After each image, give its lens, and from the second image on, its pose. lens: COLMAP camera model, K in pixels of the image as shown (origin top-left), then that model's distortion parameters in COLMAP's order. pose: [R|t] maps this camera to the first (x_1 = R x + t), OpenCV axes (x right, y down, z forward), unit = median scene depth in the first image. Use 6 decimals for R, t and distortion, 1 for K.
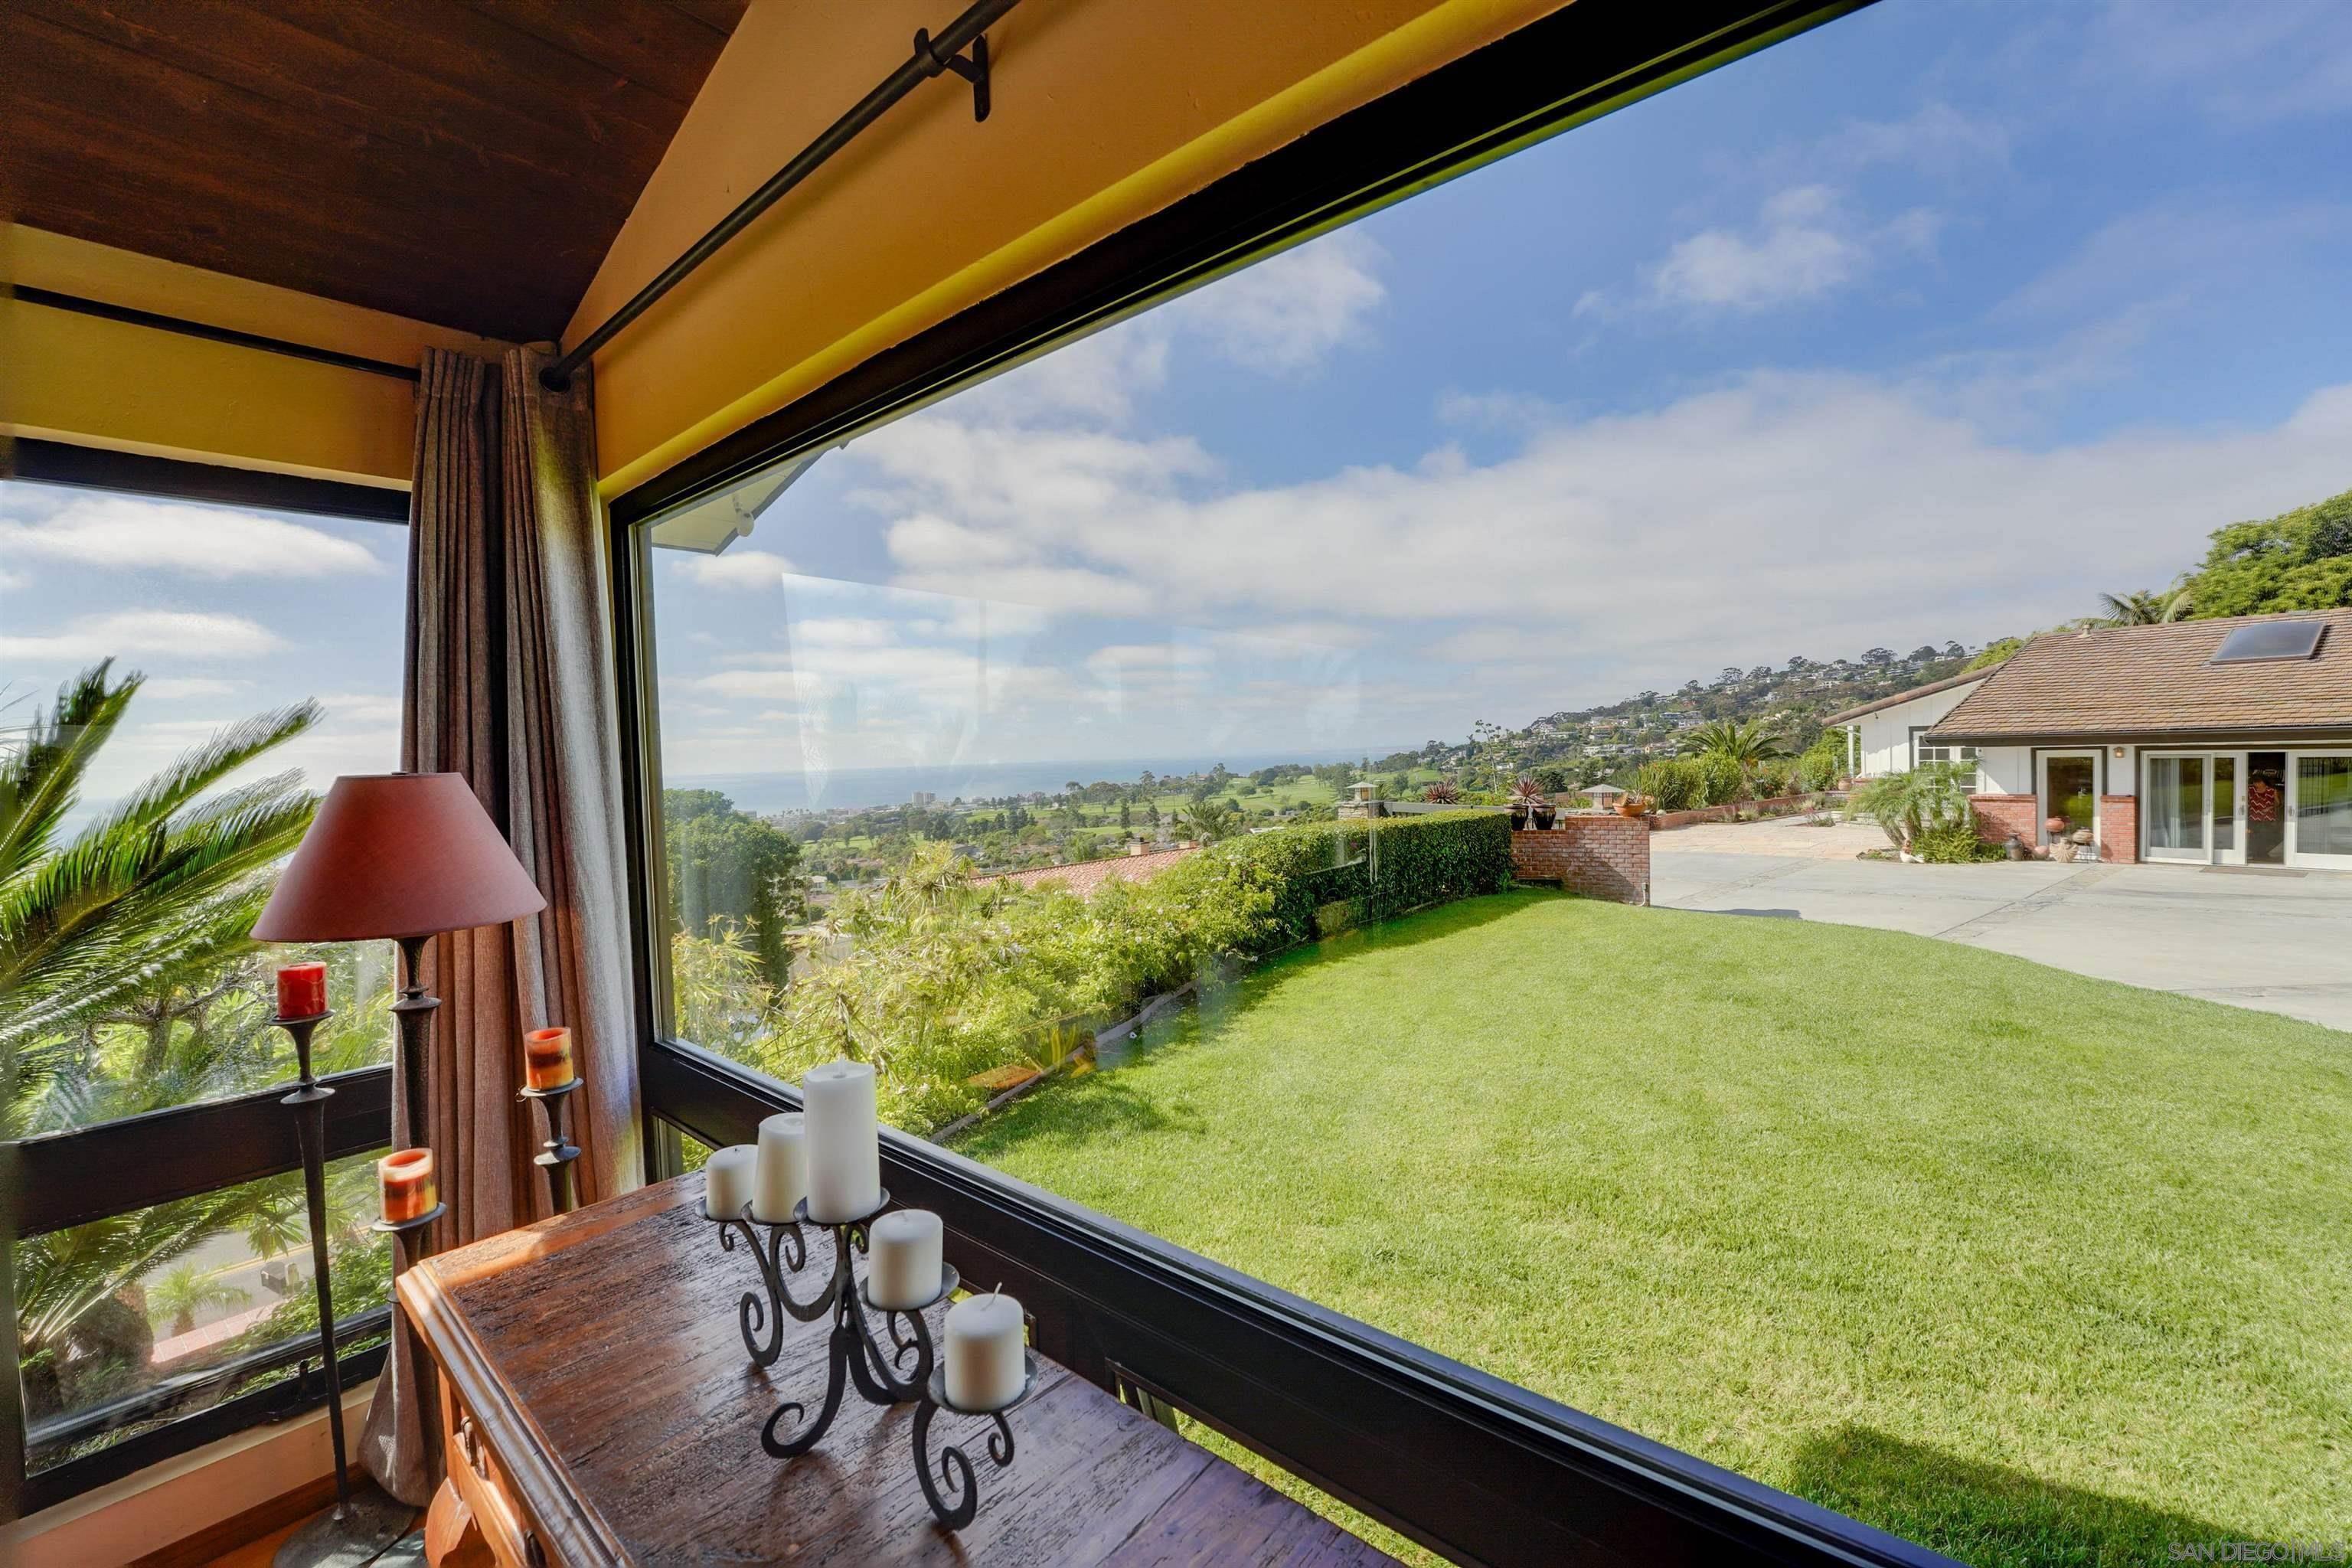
lens RADIAL K [[955.5, 0, 1170.3], [0, 955.5, 788.4], [0, 0, 1]] dist [-0.031681, 0.005550]
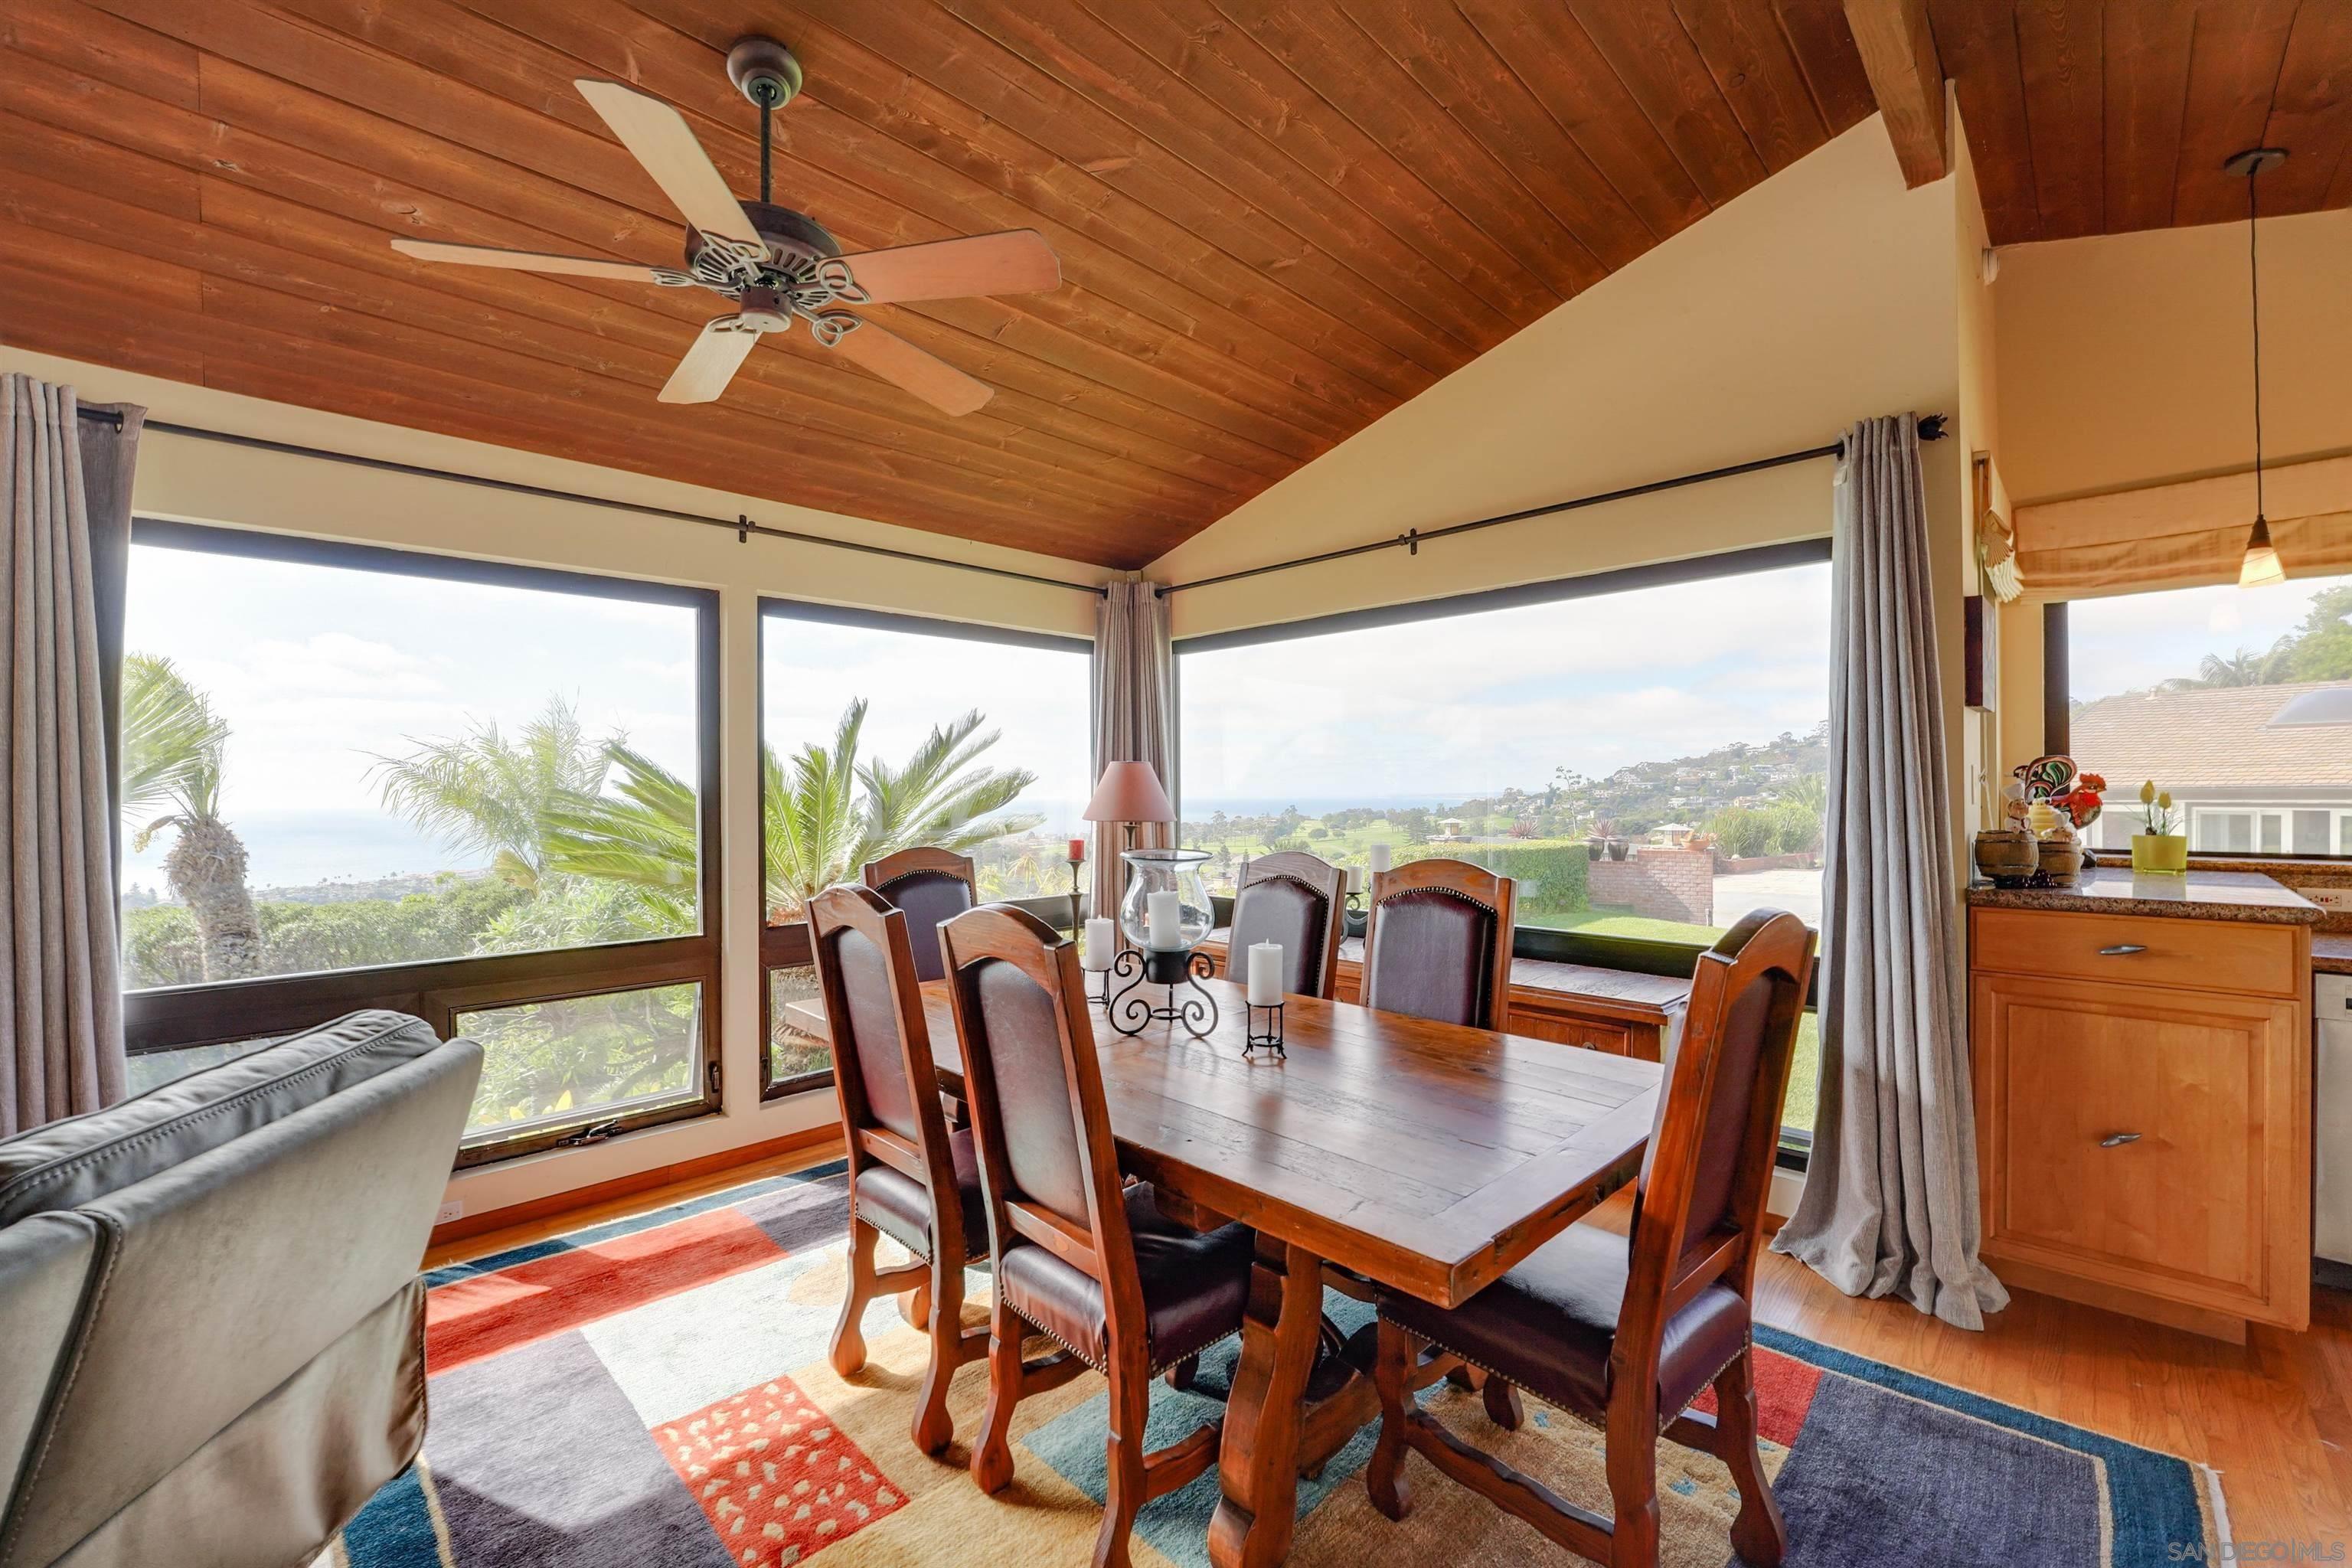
lens RADIAL K [[953.9, 0, 1173.3], [0, 953.9, 792.2], [0, 0, 1]] dist [-0.029249, 0.004524]
pose [[0.997047, 0.026163, -0.072200, -0.050307], [-0.028858, 0.998915, -0.036541, 0.015273], [0.071166, 0.038516, 0.996721, -0.148451]]
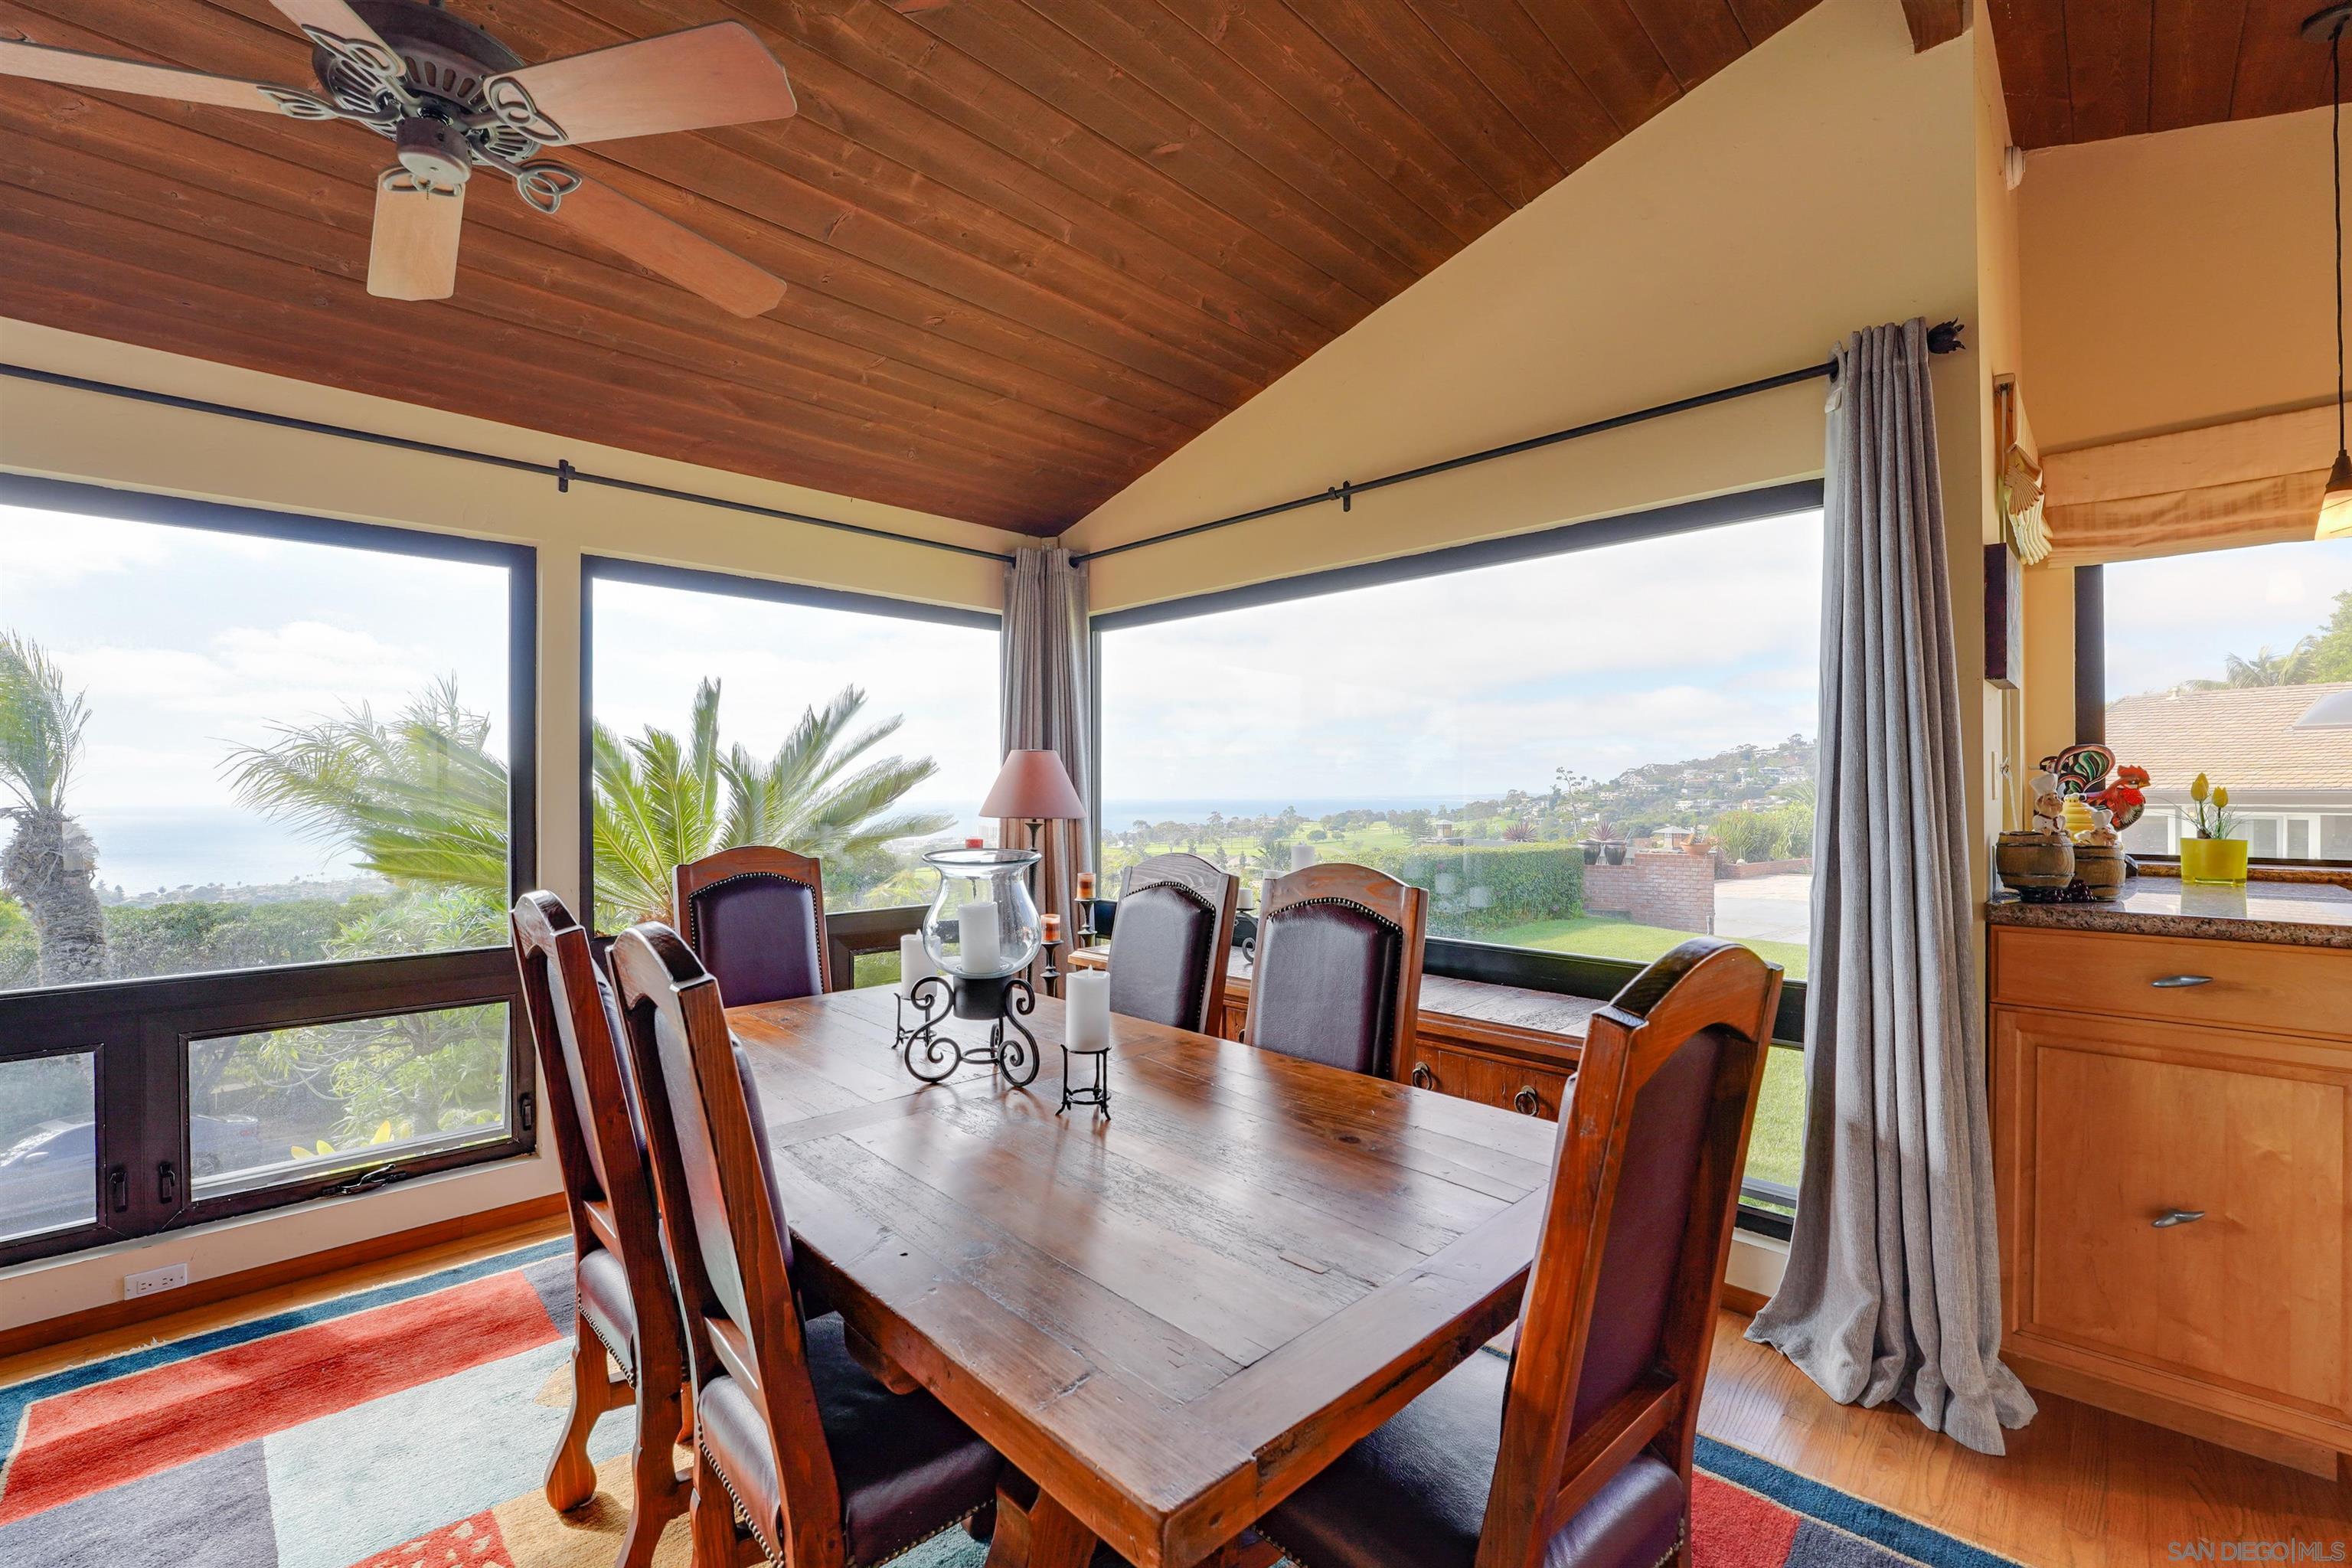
lens RADIAL K [[976.9, 0, 1171.0], [0, 976.9, 790.6], [0, 0, 1]] dist [-0.031107, 0.005295]
pose [[0.997059, 0.030869, -0.070139, -0.032388], [-0.033617, 0.998699, -0.038336, 0.015300], [0.068865, 0.040581, 0.996800, -0.122729]]
